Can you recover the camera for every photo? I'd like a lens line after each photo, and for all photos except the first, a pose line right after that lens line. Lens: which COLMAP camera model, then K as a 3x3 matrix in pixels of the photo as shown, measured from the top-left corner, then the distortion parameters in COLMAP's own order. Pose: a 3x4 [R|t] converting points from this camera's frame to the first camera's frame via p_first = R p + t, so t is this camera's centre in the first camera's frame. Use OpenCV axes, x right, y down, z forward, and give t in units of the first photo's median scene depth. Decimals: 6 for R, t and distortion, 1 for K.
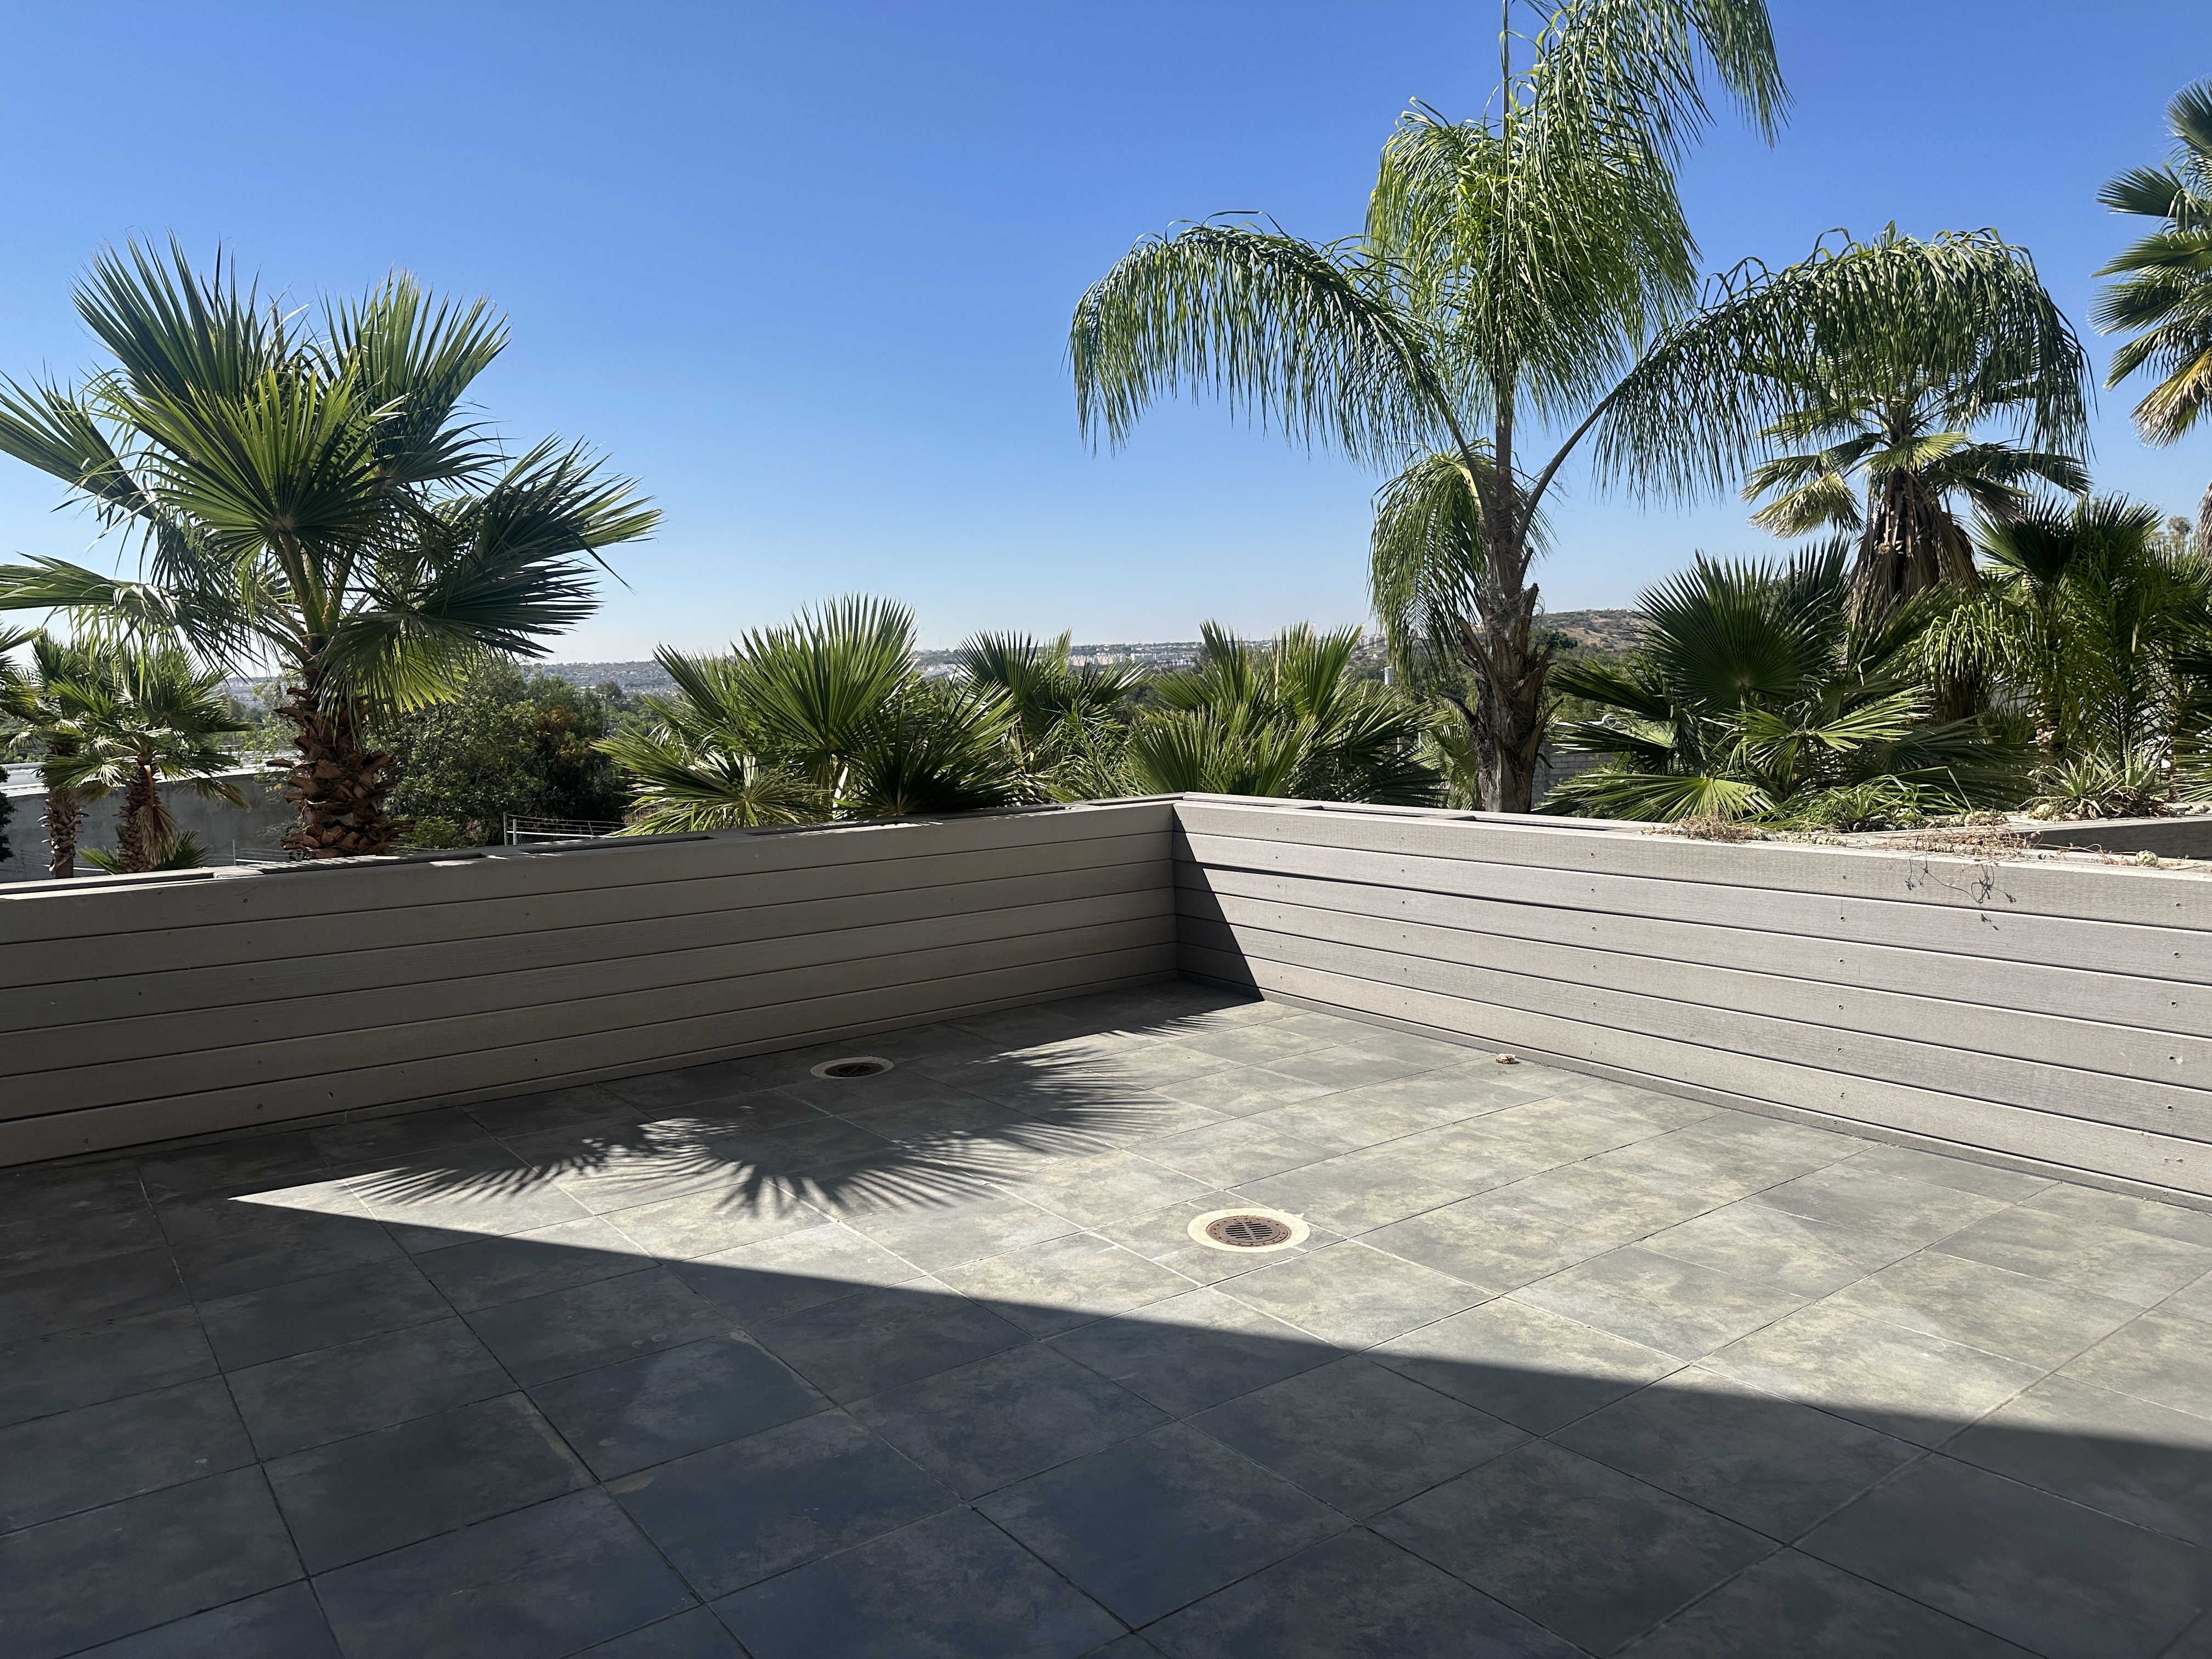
lens RADIAL K [[1553.9, 0, 1094.8], [0, 1553.9, 865.9], [0, 0, 1]] dist [0.139201, -0.171951]
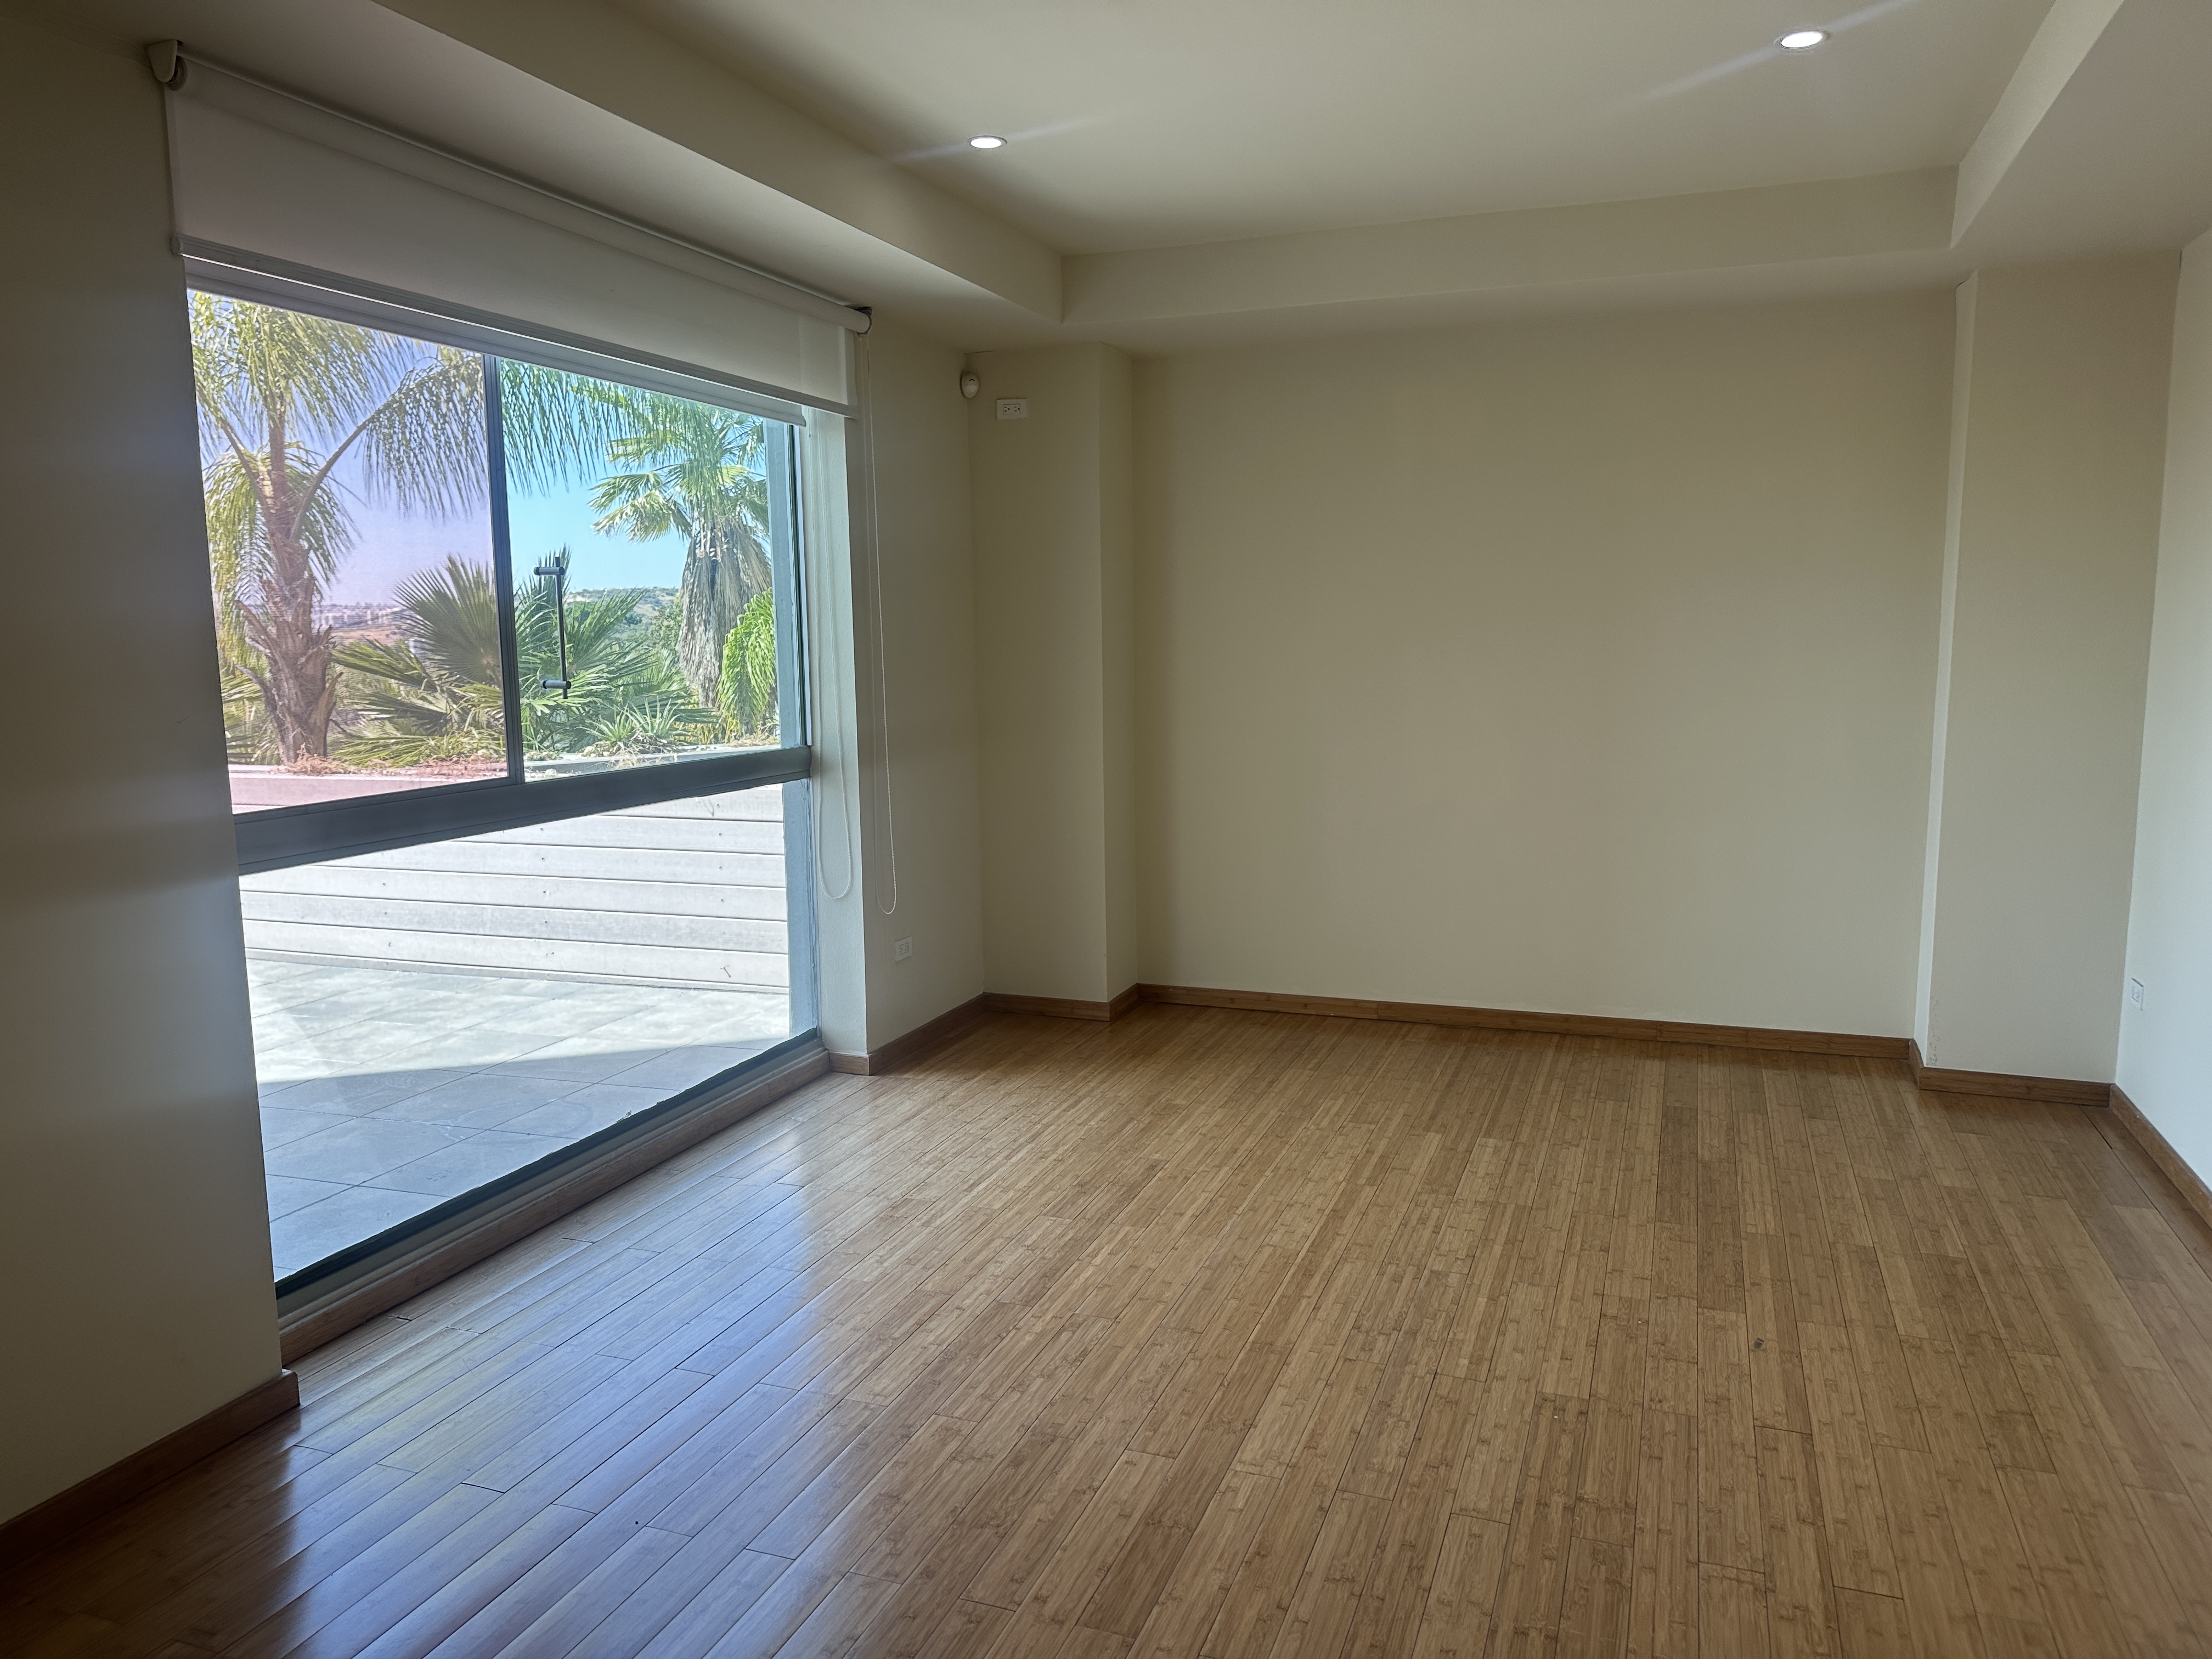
lens RADIAL K [[1553.9, 0, 1094.8], [0, 1553.9, 865.9], [0, 0, 1]] dist [0.139201, -0.171951]
pose [[0.843436, -0.067402, 0.532984, 0.126167], [0.059410, 0.997716, 0.032156, 0.033036], [-0.533934, 0.004543, 0.845514, -0.307378]]
